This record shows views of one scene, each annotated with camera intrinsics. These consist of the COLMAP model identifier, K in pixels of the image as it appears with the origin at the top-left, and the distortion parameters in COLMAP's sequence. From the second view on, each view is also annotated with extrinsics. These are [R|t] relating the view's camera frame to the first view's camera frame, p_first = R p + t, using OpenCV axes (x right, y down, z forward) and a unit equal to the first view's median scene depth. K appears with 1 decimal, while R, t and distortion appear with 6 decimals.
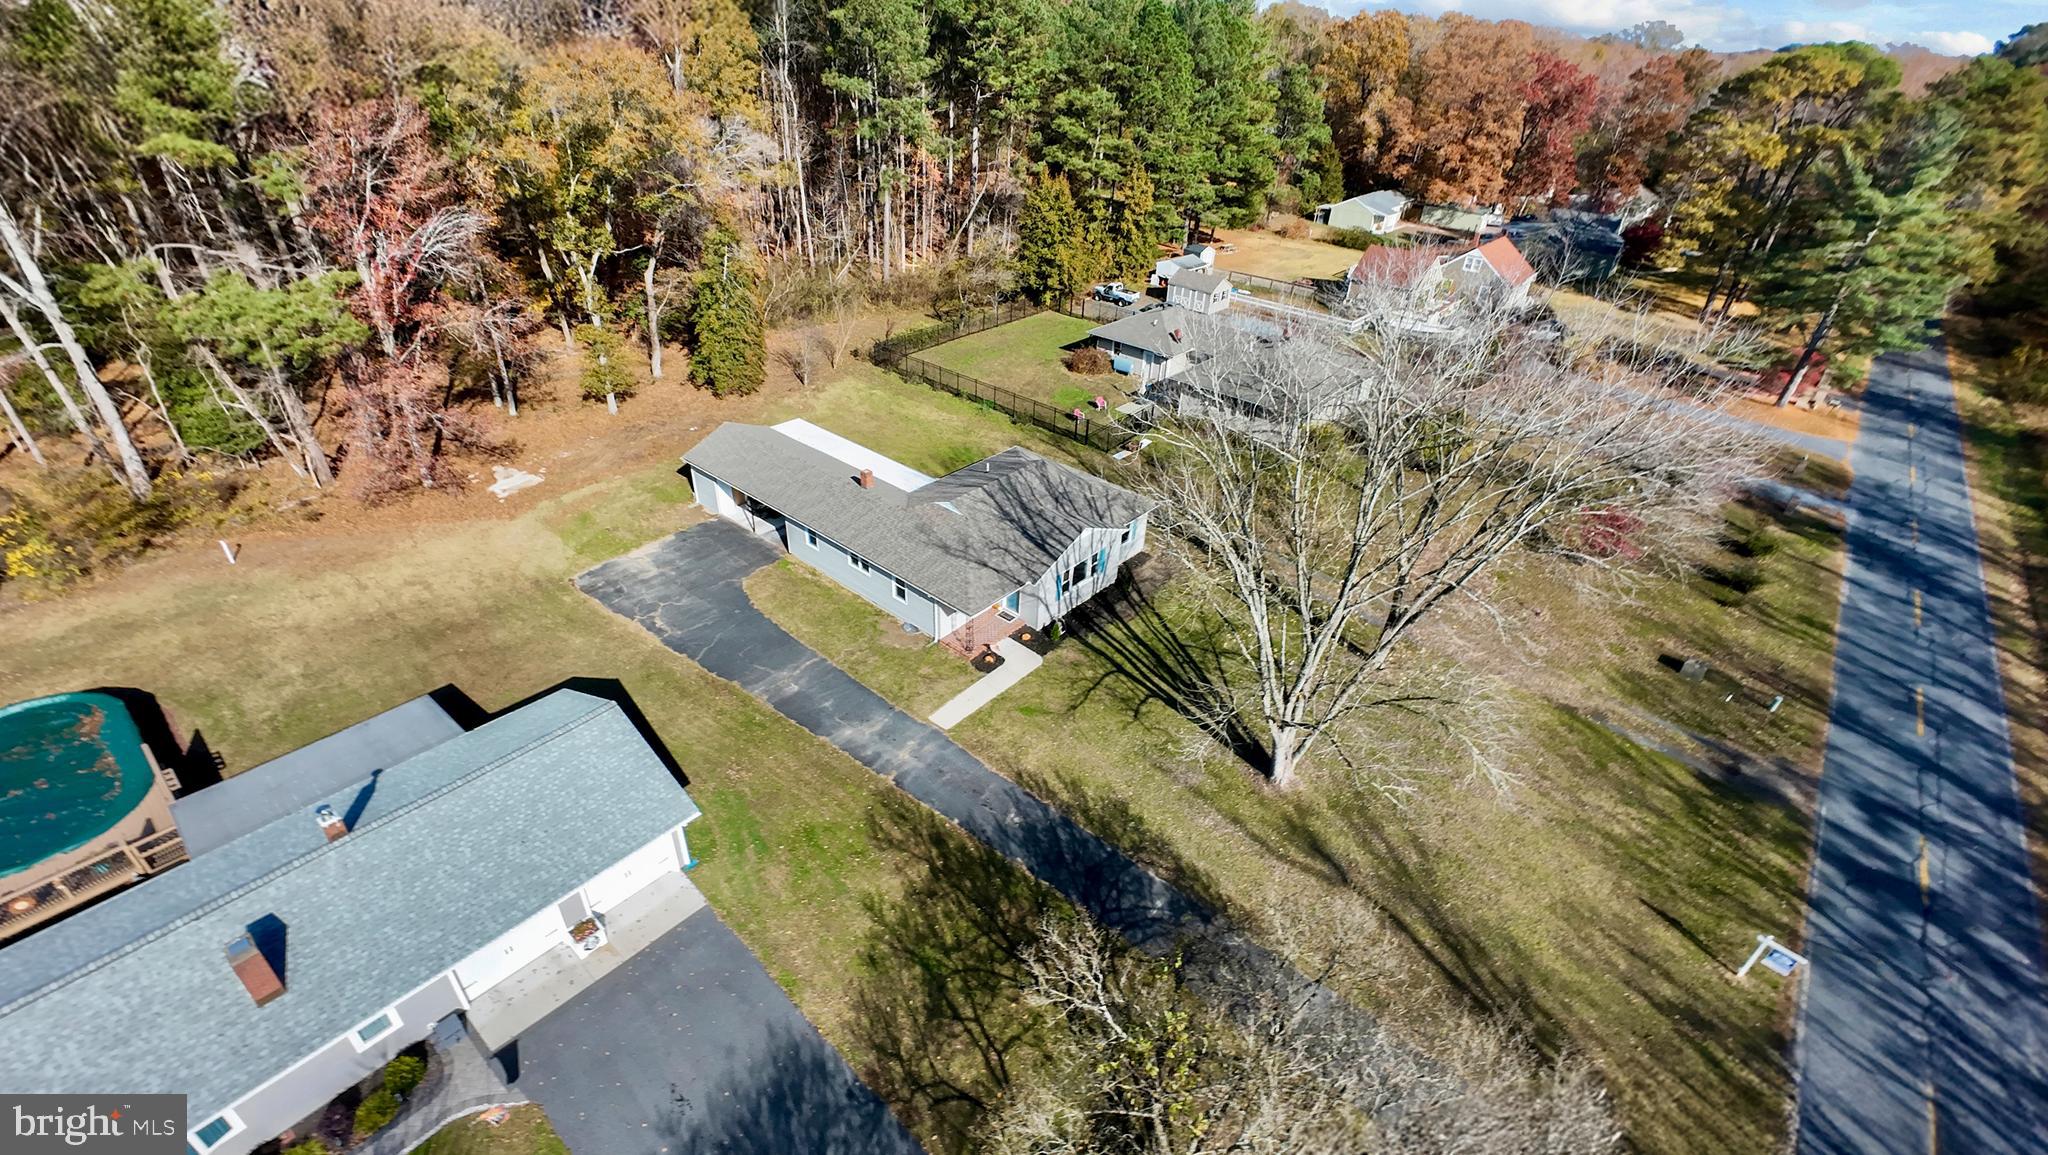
lens RADIAL K [[918.3, 0, 1024.0], [0, 918.3, 577.5], [0, 0, 1]] dist [-0.000111, 0.000155]
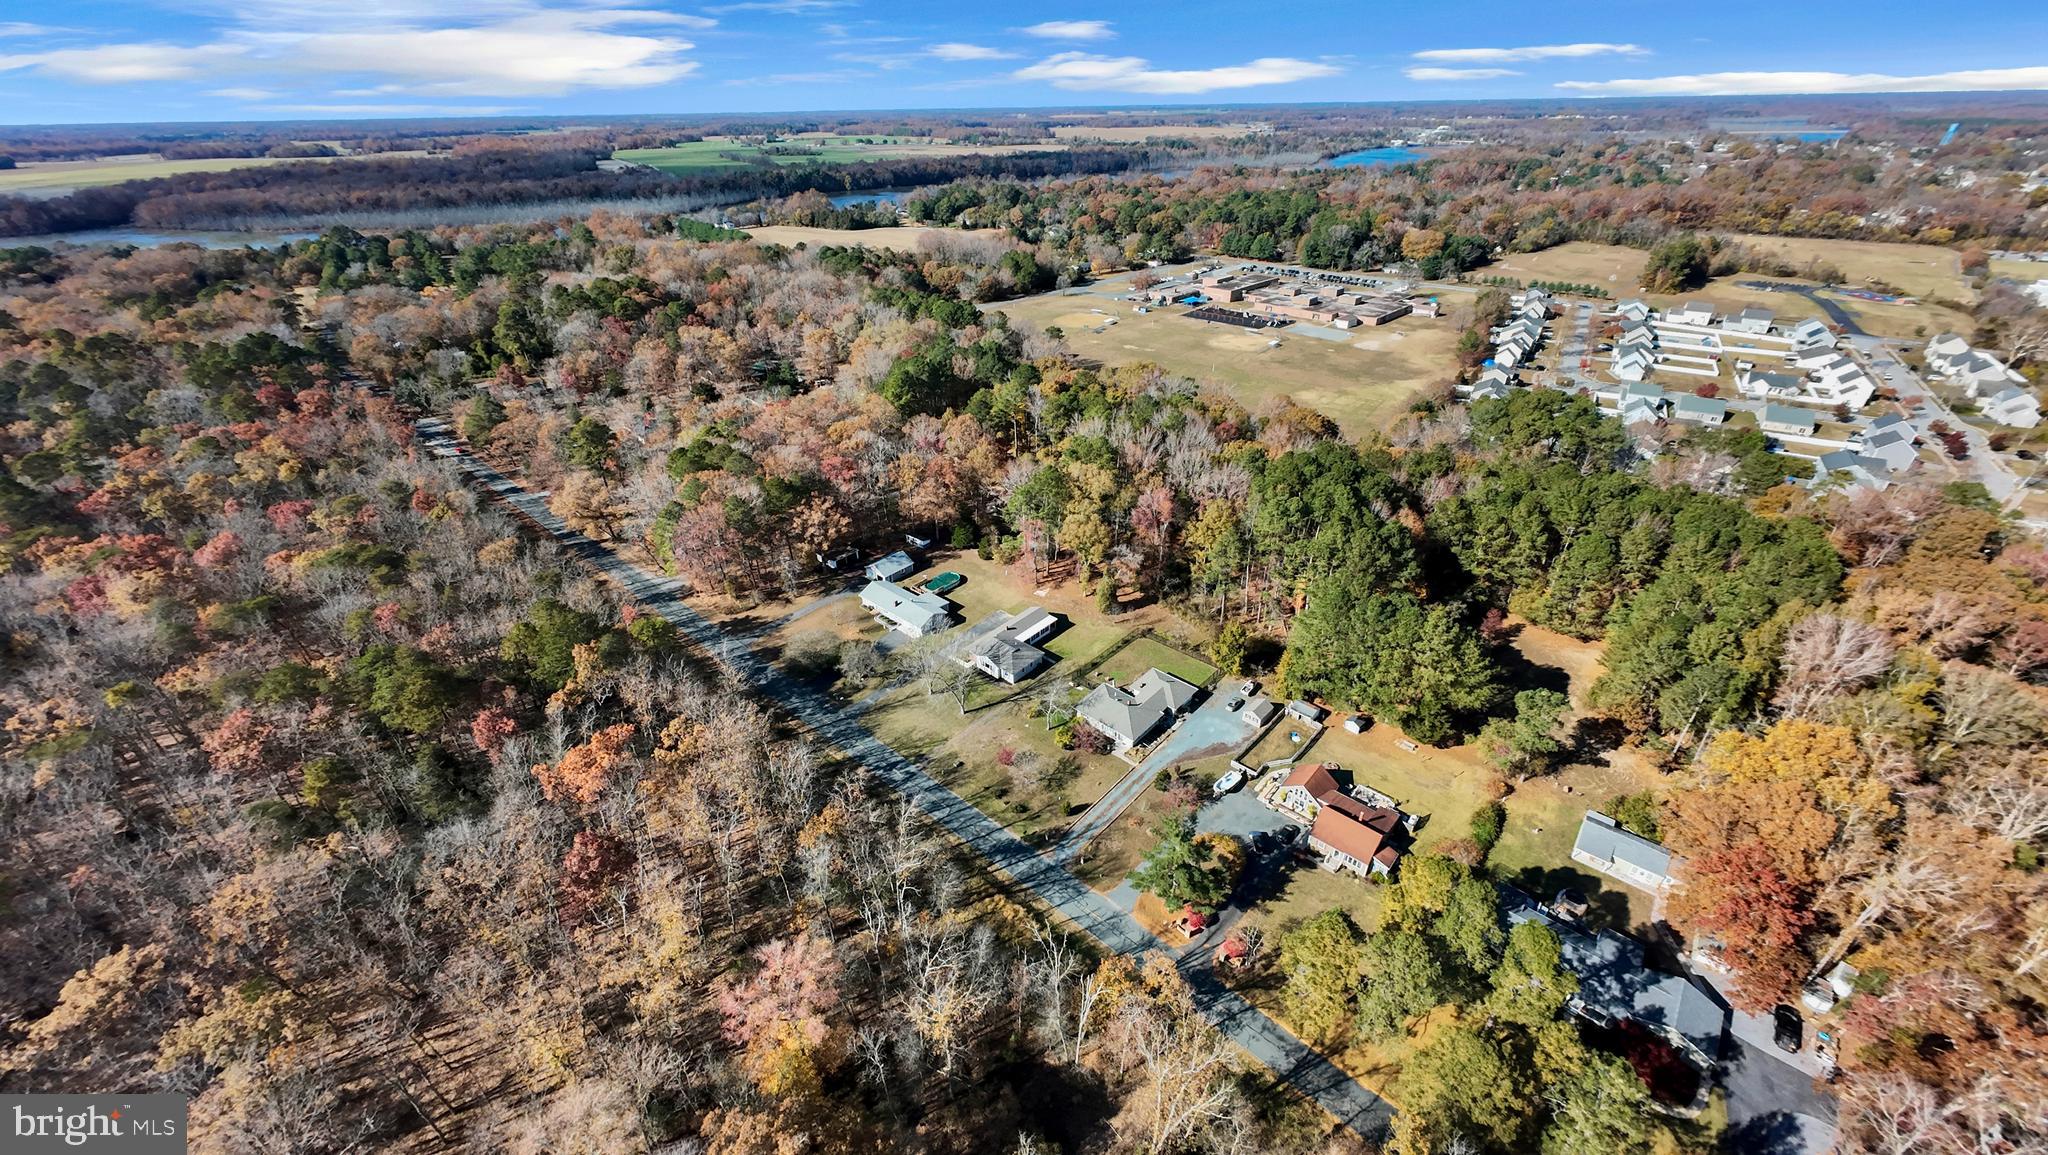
lens RADIAL K [[847.1, 0, 1010.7], [0, 847.1, 568.1], [0, 0, 1]] dist [0.000967, 0.000140]
pose [[-0.062011, 0.473416, -0.878654, 3.835227], [-0.483935, 0.755680, 0.441311, -2.489890], [0.872904, 0.452577, 0.182242, 0.134430]]
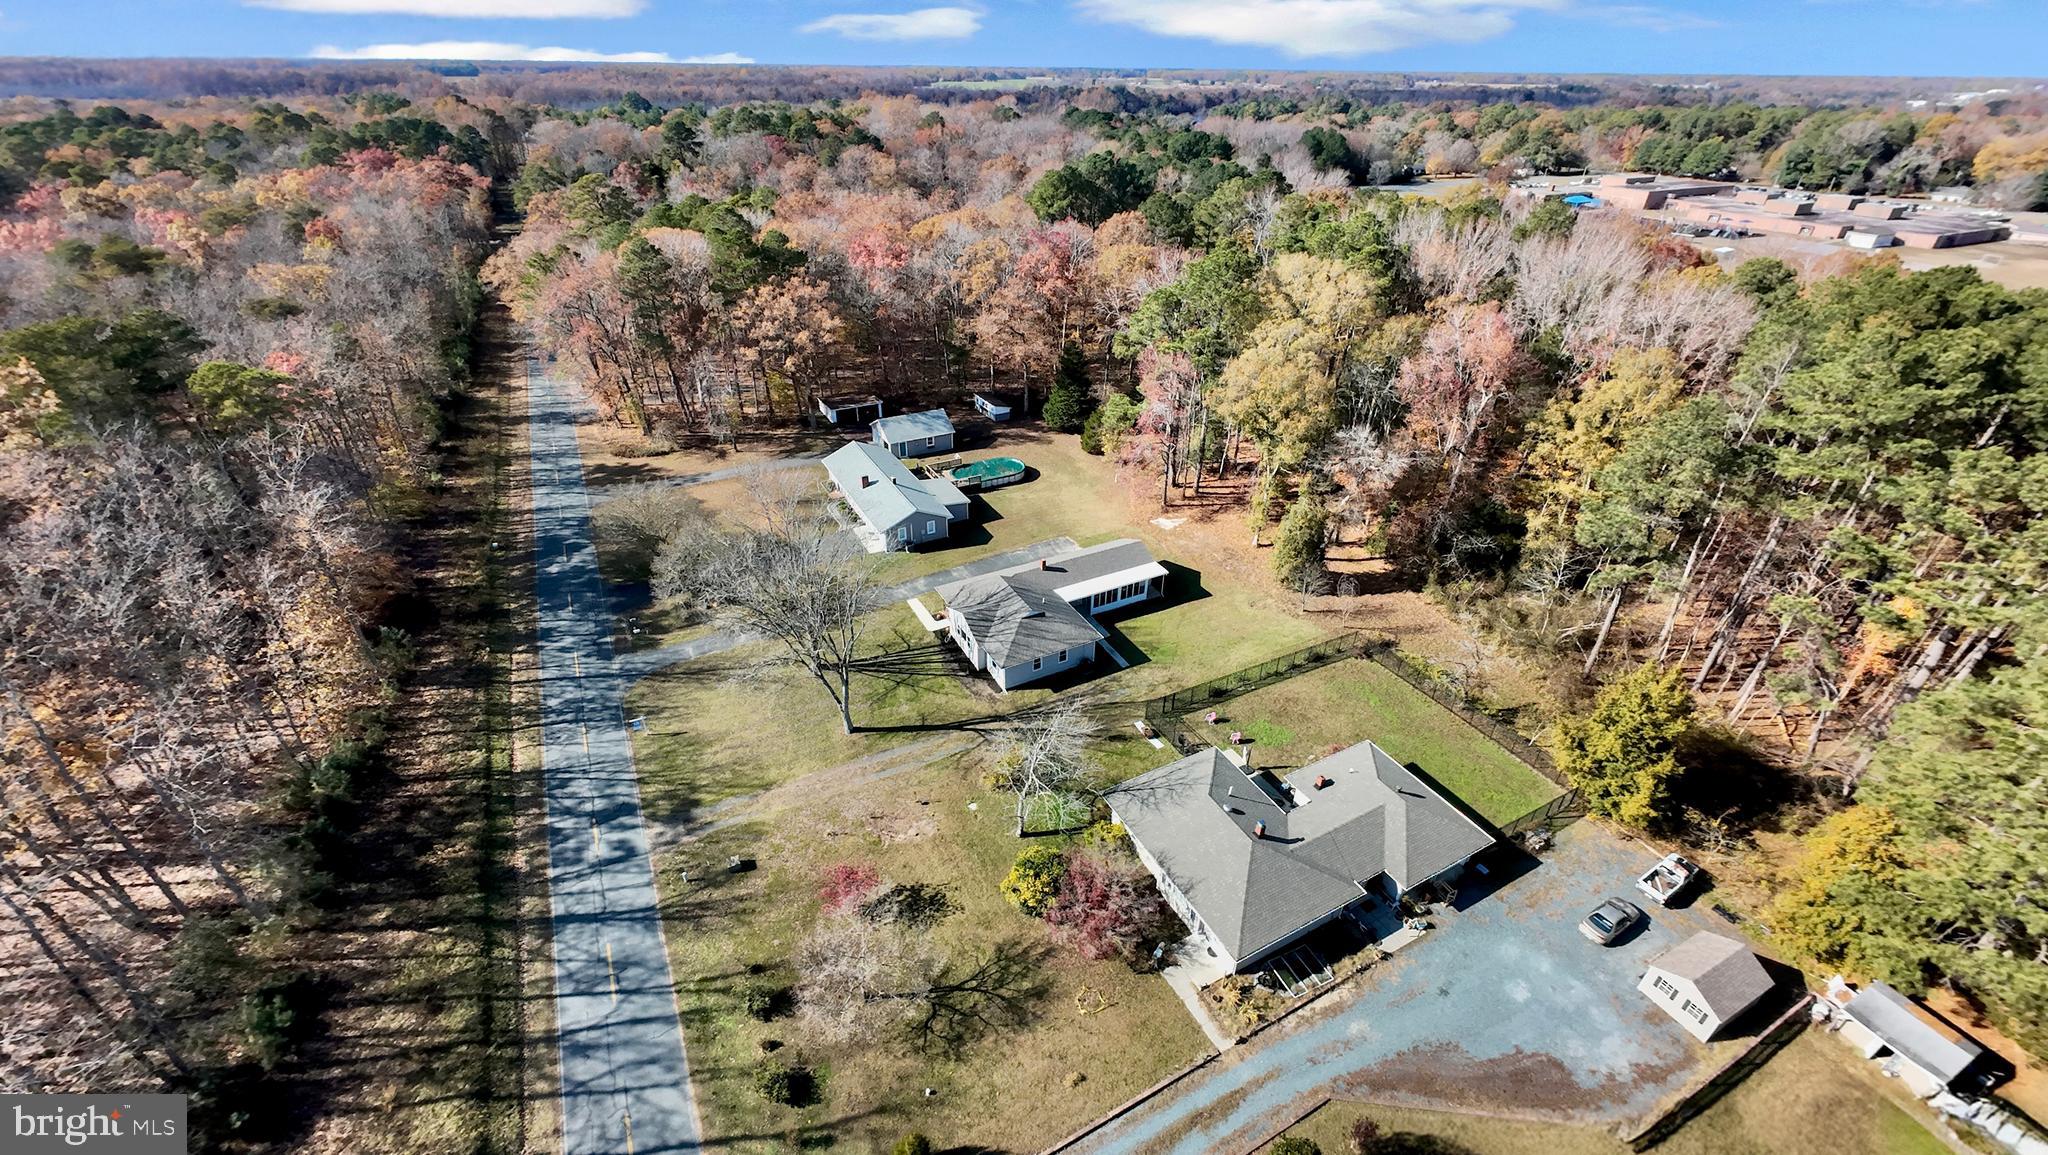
lens RADIAL K [[847.1, 0, 1010.7], [0, 847.1, 568.1], [0, 0, 1]] dist [0.000967, 0.000140]
pose [[-0.405067, 0.438331, -0.802363, 1.534911], [-0.473571, 0.650097, 0.594226, -1.331781], [0.782081, 0.620677, -0.055752, 1.197908]]
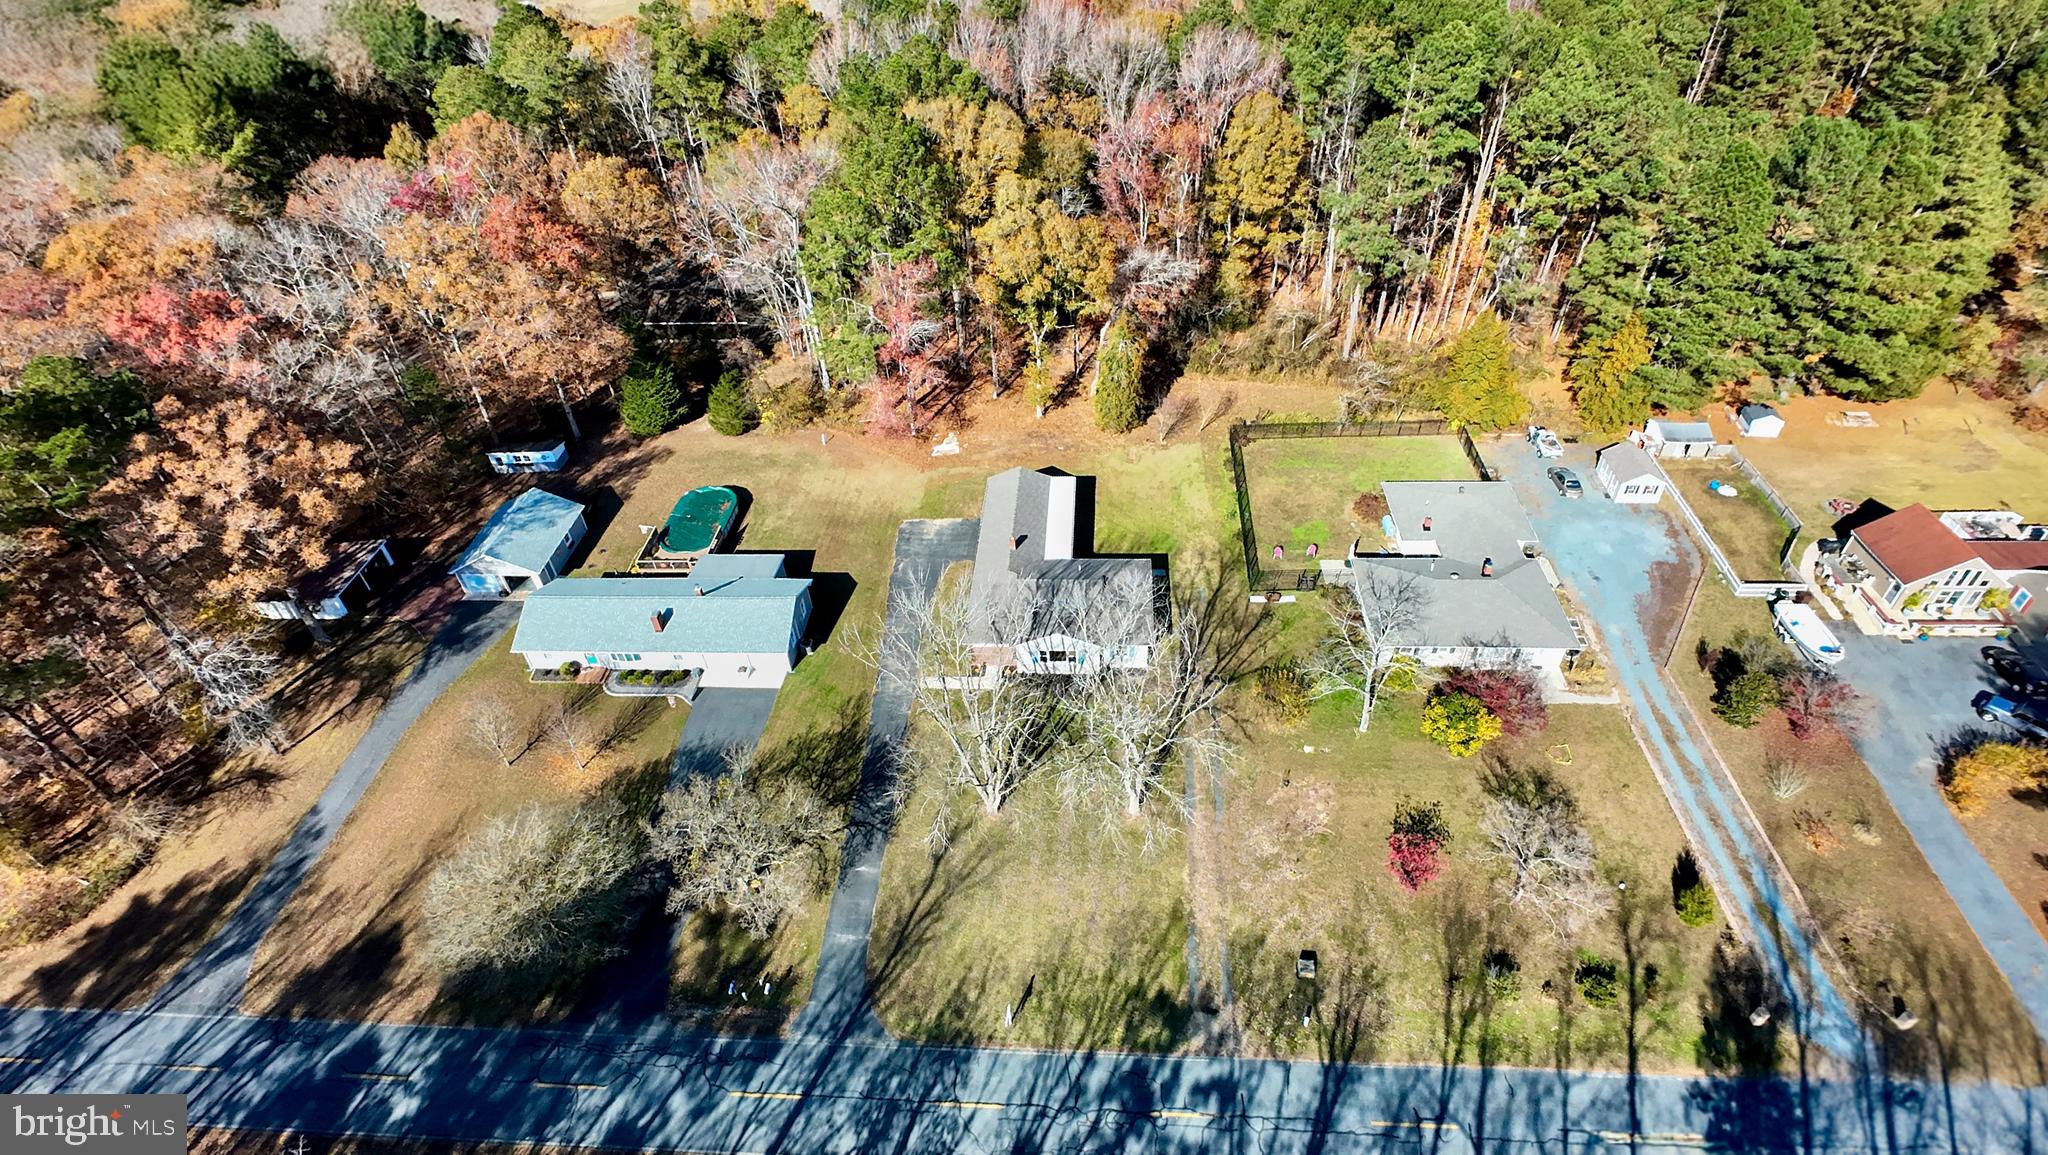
lens RADIAL K [[1055.4, 0, 1024.0], [0, 1055.4, 577.5], [0, 0, 1]] dist [-0.001416, -0.000234]
pose [[0.576458, 0.467894, -0.669904, 1.307298], [-0.346702, 0.882428, 0.317992, -0.755153], [0.739928, 0.048948, 0.670902, -0.307692]]
